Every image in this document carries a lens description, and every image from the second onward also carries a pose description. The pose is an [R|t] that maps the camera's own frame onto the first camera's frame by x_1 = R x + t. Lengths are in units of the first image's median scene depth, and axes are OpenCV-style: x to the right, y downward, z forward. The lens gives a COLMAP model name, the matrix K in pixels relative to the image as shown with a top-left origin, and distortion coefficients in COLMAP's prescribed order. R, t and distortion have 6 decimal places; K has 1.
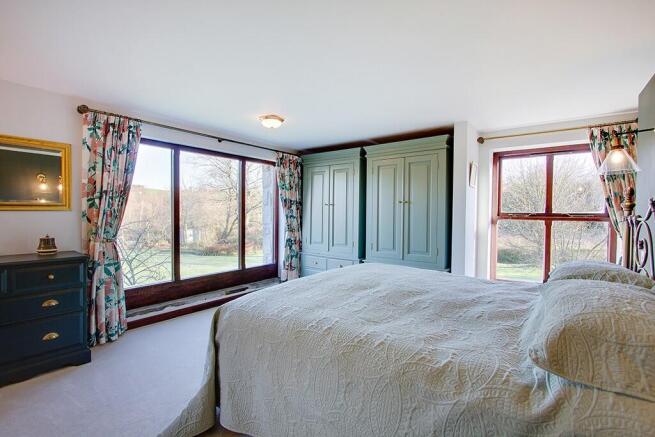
lens RADIAL K [[304.5, 0, 327.5], [0, 304.5, 218.5], [0, 0, 1]] dist [-0.002100, -0.000218]
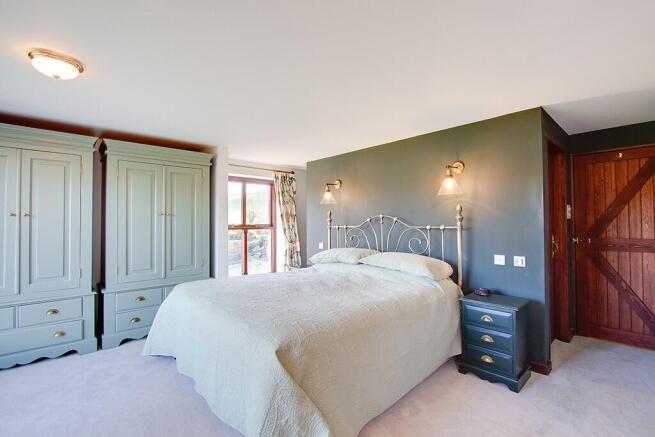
lens RADIAL K [[304.5, 0, 327.5], [0, 304.5, 218.5], [0, 0, 1]] dist [-0.002100, -0.000218]
pose [[0.177443, 0.007577, 0.984102, -0.572723], [0.031299, 0.999421, -0.013338, -0.014960], [-0.983633, 0.033168, 0.177103, 0.375387]]
